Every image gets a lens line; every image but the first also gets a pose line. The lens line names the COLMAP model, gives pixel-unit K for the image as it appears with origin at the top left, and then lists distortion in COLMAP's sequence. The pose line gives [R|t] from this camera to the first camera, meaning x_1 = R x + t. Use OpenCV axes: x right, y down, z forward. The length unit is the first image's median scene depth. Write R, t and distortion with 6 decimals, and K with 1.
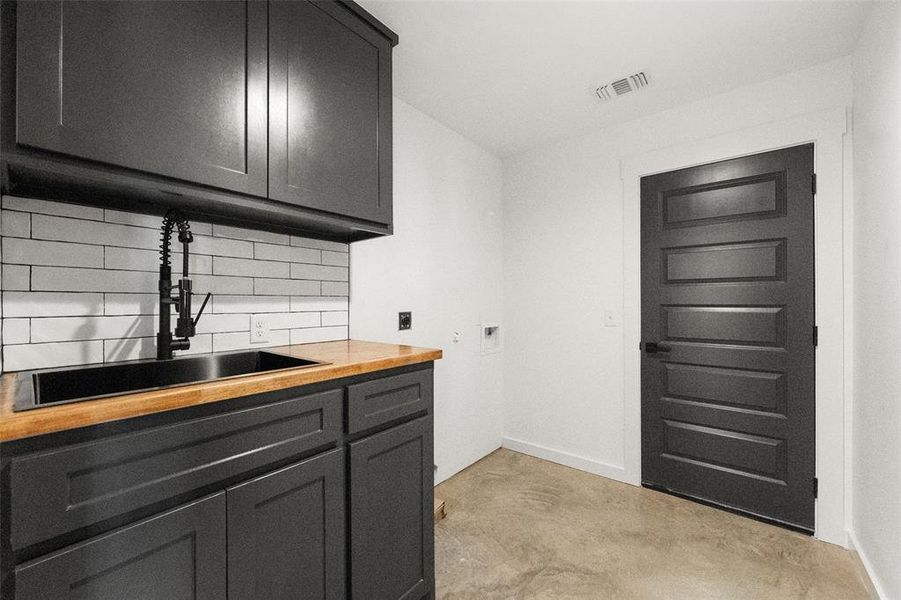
lens RADIAL K [[354.4, 0, 449.9], [0, 354.4, 301.4], [0, 0, 1]] dist [0.002157, 0.000209]
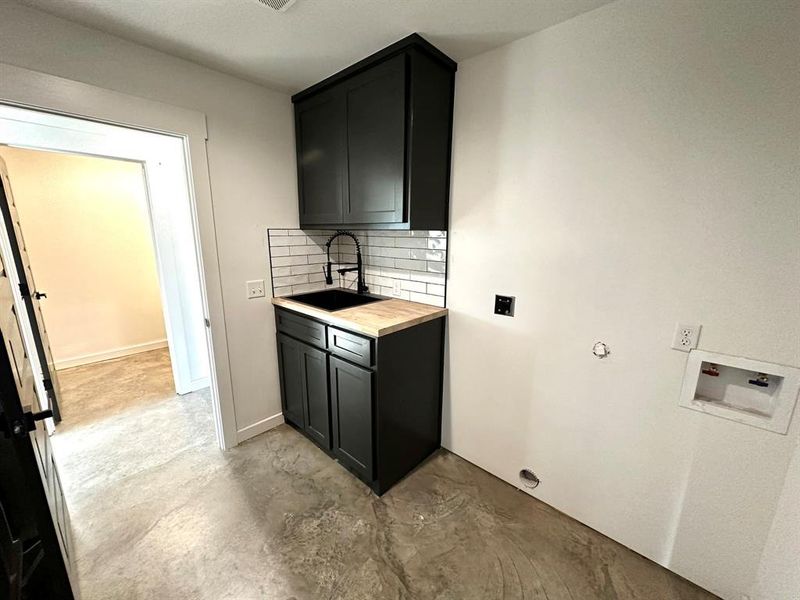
lens RADIAL K [[321.7, 0, 399.9], [0, 321.7, 301.4], [0, 0, 1]] dist [-0.000822, -0.000070]
pose [[-0.047461, 0.212970, -0.975905, 0.855123], [-0.003483, 0.976965, 0.213371, -0.163125], [0.998867, 0.013526, -0.045626, 0.921496]]
